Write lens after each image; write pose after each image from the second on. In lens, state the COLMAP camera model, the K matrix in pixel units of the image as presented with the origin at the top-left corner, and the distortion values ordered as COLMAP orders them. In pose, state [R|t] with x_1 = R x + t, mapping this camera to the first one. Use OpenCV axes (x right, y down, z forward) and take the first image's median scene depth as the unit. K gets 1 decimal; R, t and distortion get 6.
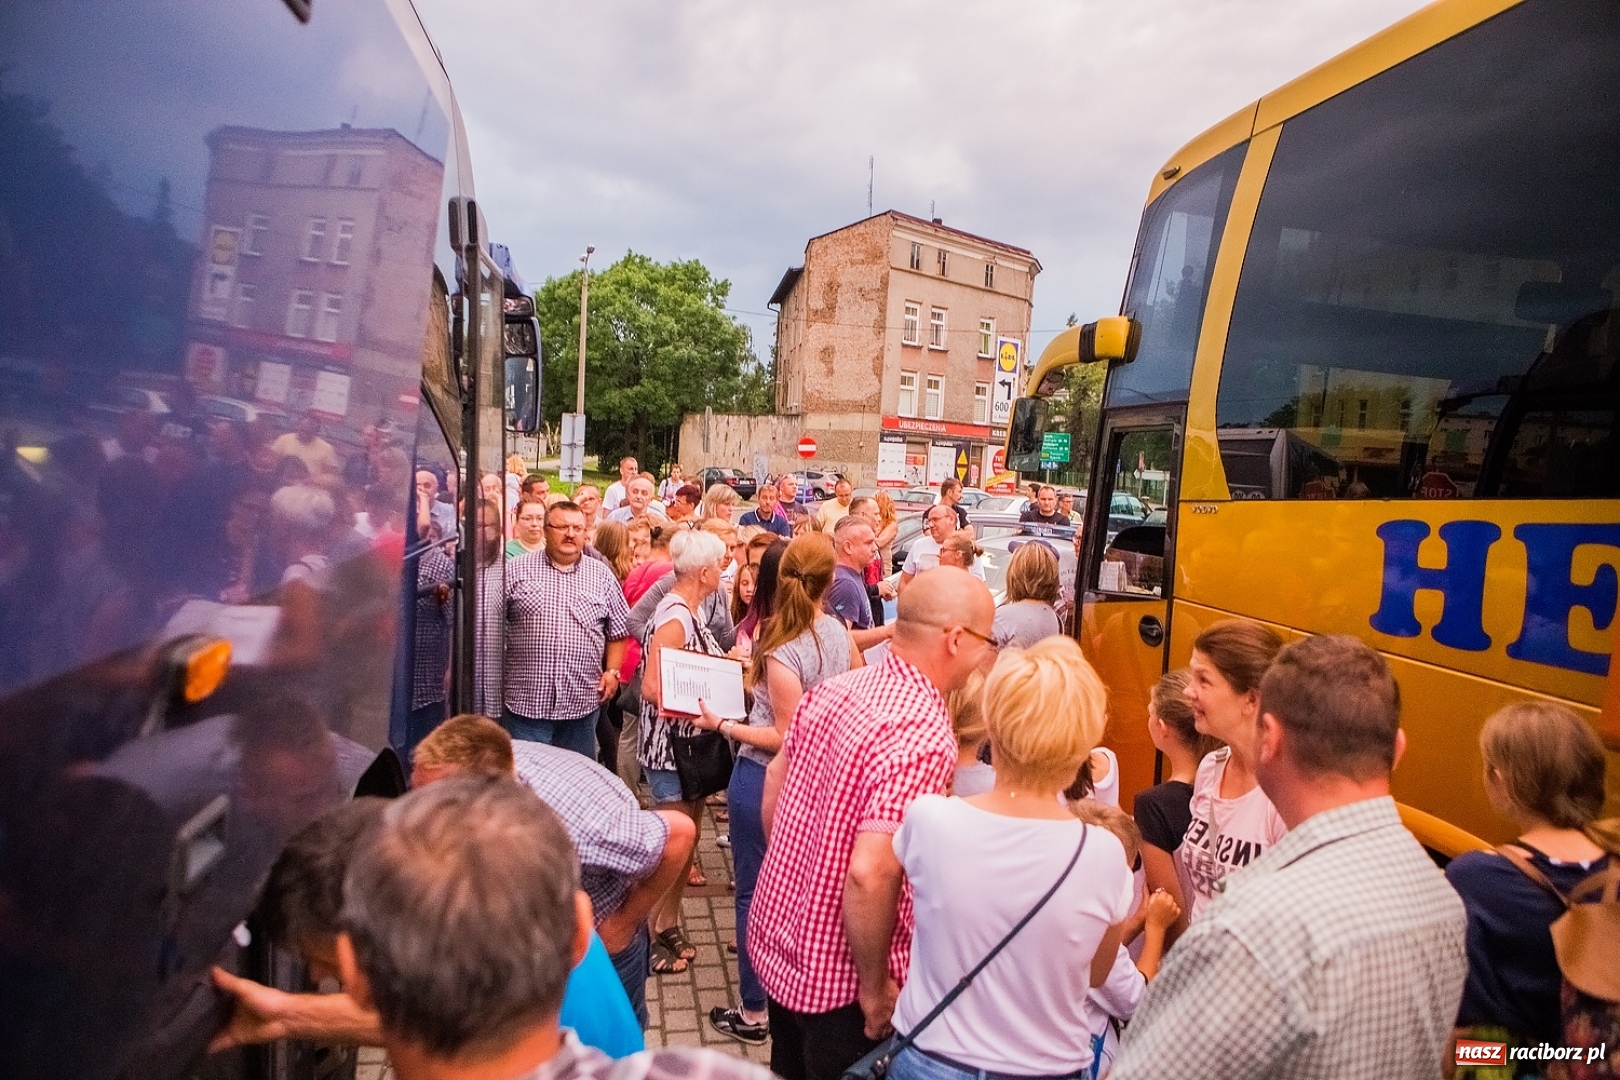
lens RADIAL K [[1101.2, 0, 810.0], [0, 1101.2, 540.0], [0, 0, 1]] dist [-0.129168, 0.114415]
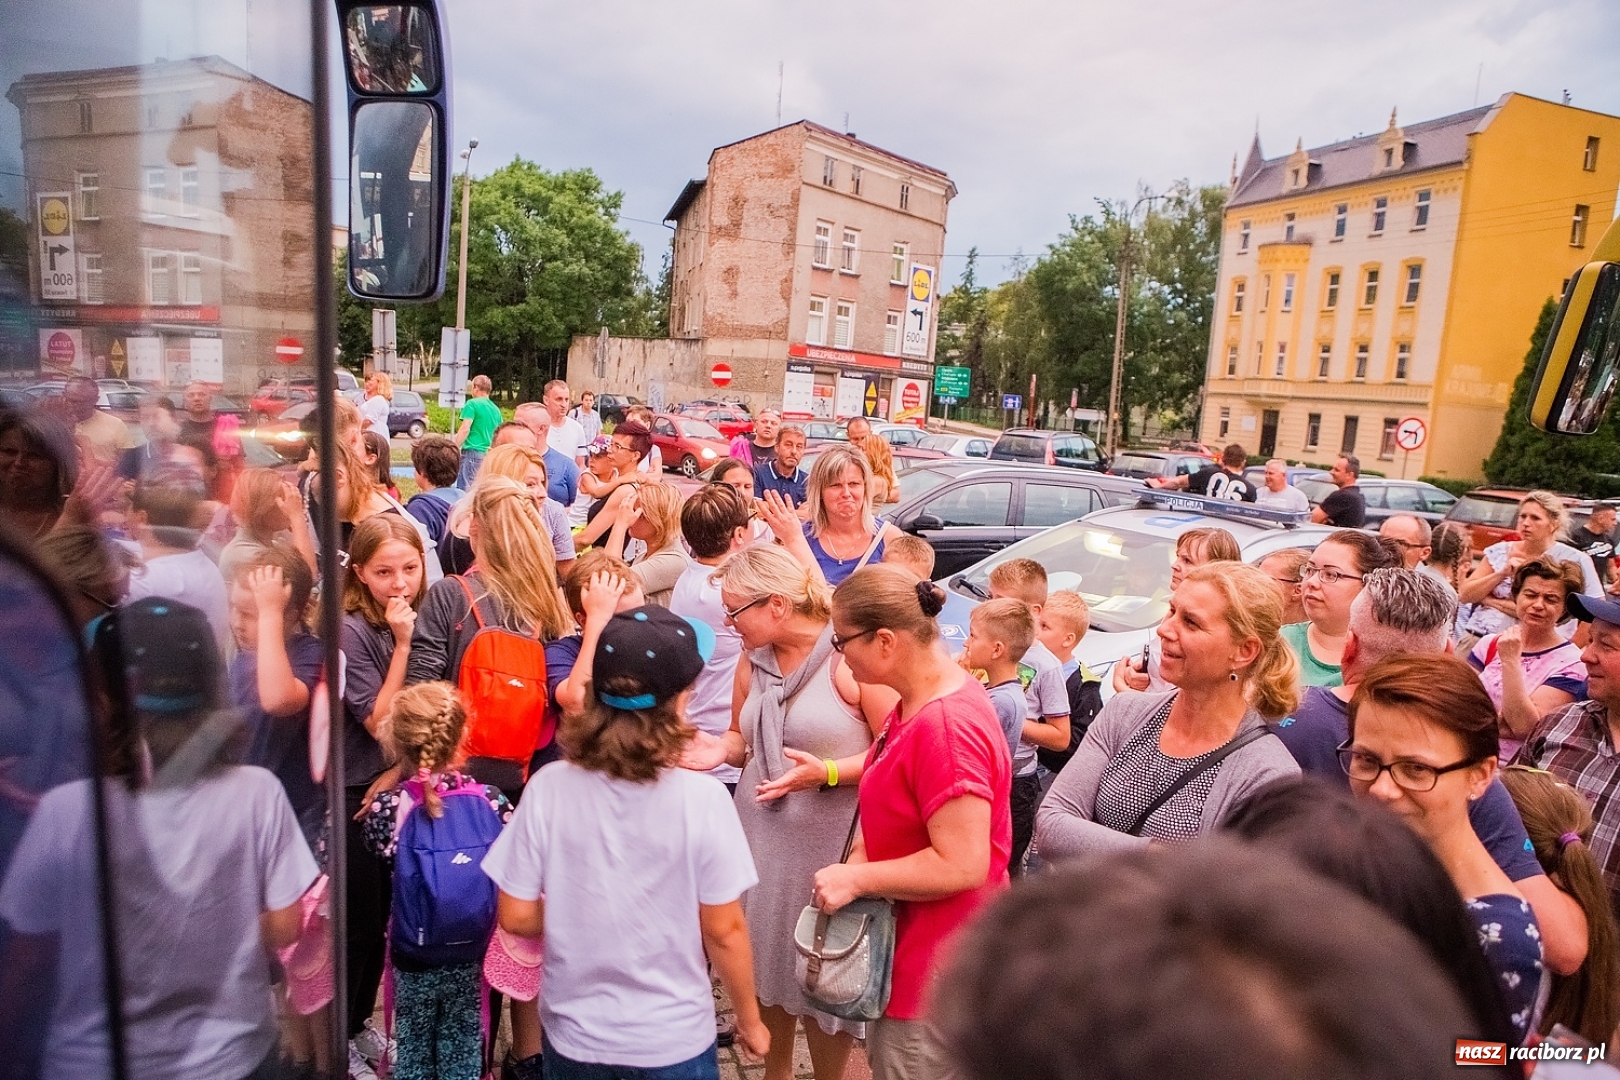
lens RADIAL K [[1101.2, 0, 810.0], [0, 1101.2, 540.0], [0, 0, 1]] dist [-0.129168, 0.114415]
pose [[0.993921, 0.011096, 0.109537, -0.016237], [-0.017965, 0.997920, 0.061919, -0.003899], [-0.108622, -0.063510, 0.992052, 0.060319]]
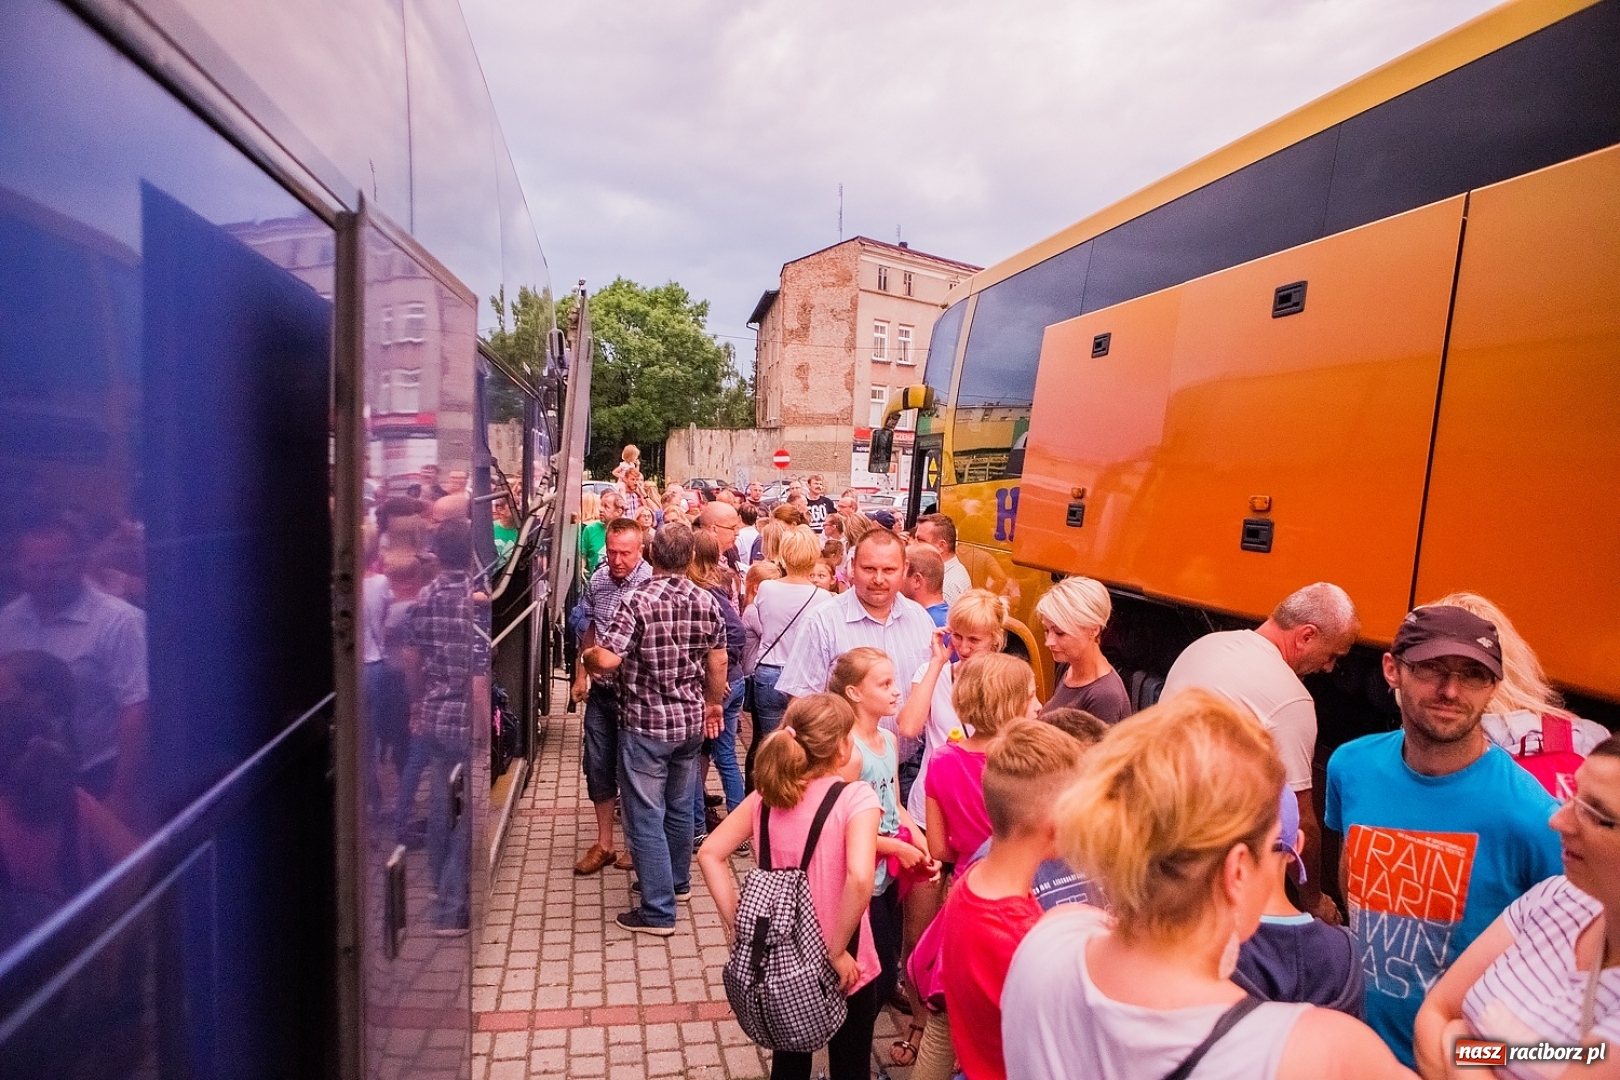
lens RADIAL K [[1101.2, 0, 810.0], [0, 1101.2, 540.0], [0, 0, 1]] dist [-0.129168, 0.114415]
pose [[0.999691, -0.021990, 0.011555, 0.006833], [0.022096, 0.999714, -0.009159, 0.005438], [-0.011351, 0.009411, 0.999891, -0.068963]]
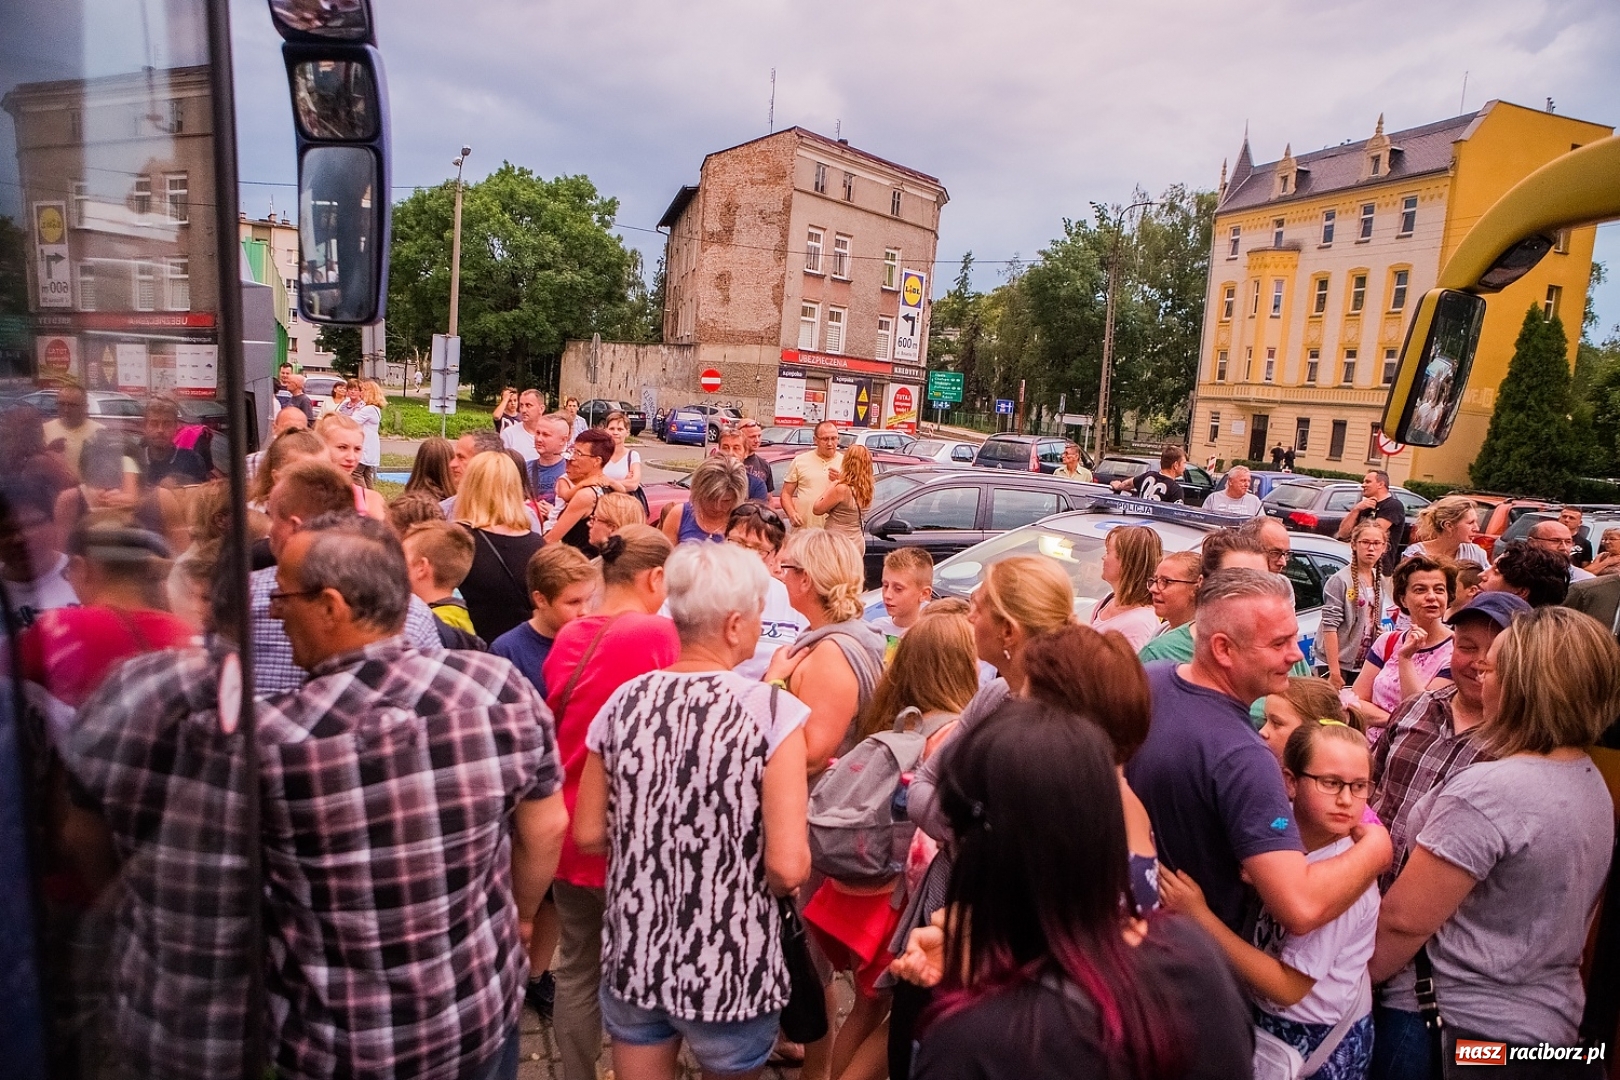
lens RADIAL K [[1101.2, 0, 810.0], [0, 1101.2, 540.0], [0, 0, 1]] dist [-0.129168, 0.114415]
pose [[0.993579, 0.010882, 0.112616, -0.012934], [-0.017476, 0.998179, 0.057740, -0.004104], [-0.111782, -0.059337, 0.991960, 0.055785]]
